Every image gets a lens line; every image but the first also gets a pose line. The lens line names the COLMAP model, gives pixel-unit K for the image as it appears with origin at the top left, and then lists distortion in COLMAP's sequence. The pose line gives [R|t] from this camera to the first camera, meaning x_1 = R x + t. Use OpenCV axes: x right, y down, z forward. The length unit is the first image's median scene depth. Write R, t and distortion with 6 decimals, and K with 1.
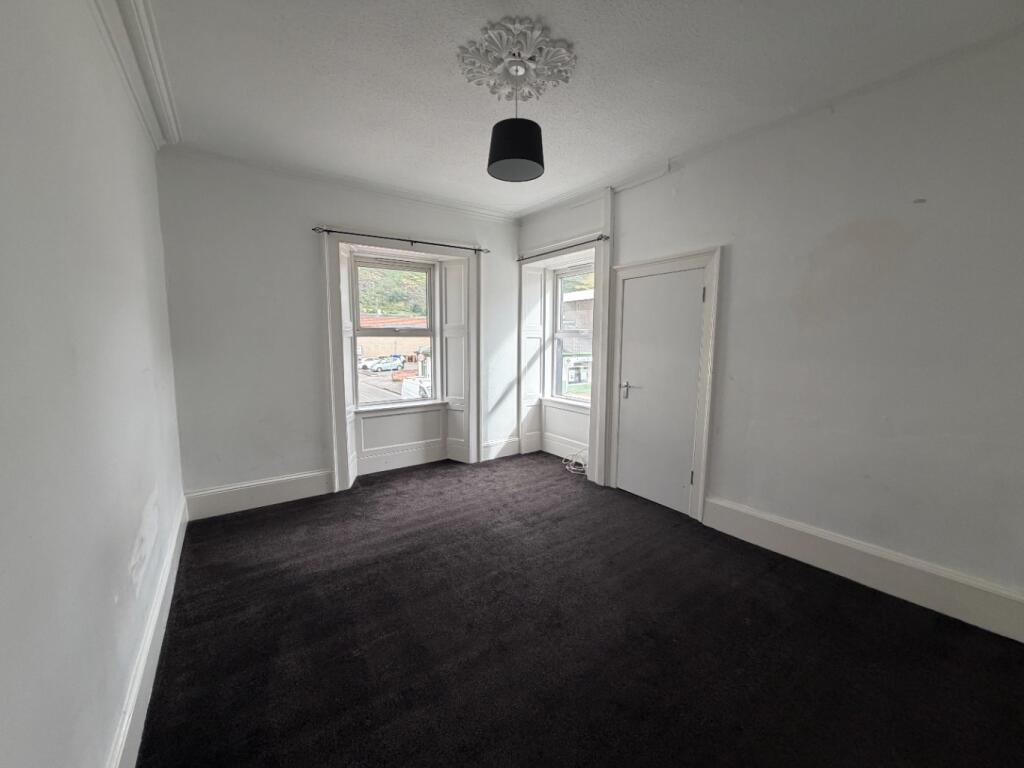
lens RADIAL K [[403.5, 0, 512.0], [0, 403.5, 384.0], [0, 0, 1]] dist [0.020517, 0.000045]
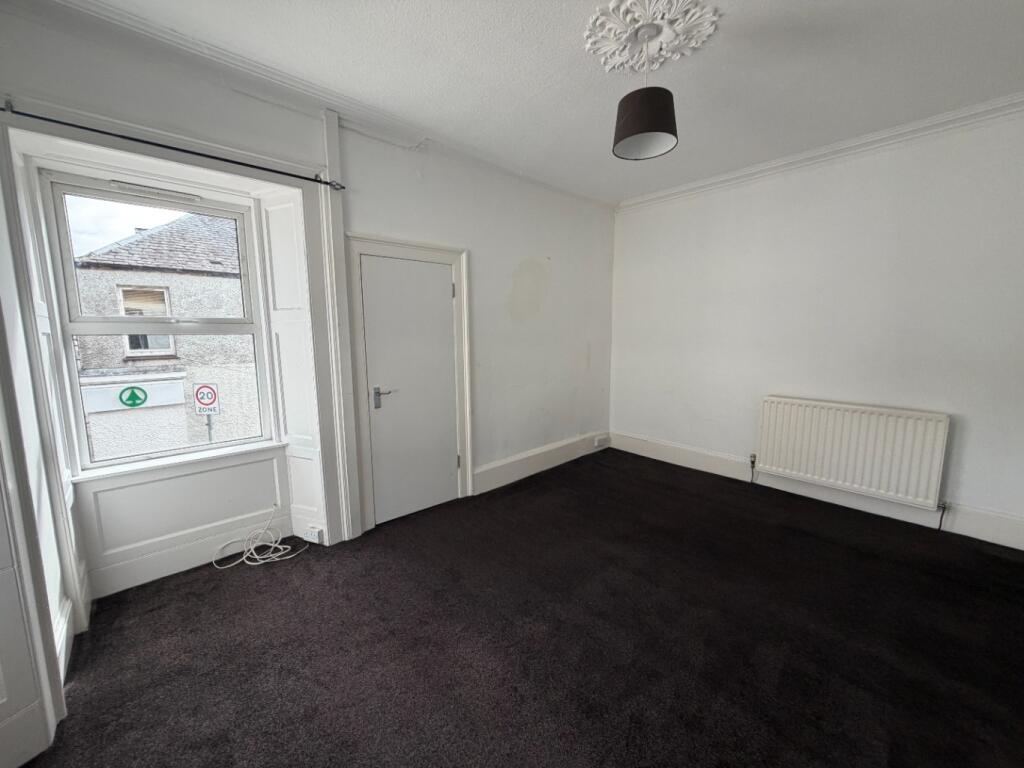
lens RADIAL K [[403.5, 0, 512.0], [0, 403.5, 384.0], [0, 0, 1]] dist [0.020517, 0.000045]
pose [[-0.098729, -0.133264, 0.986151, -0.525540], [0.123043, 0.981753, 0.144988, -0.095723], [-0.987478, 0.135654, -0.080530, 0.811497]]
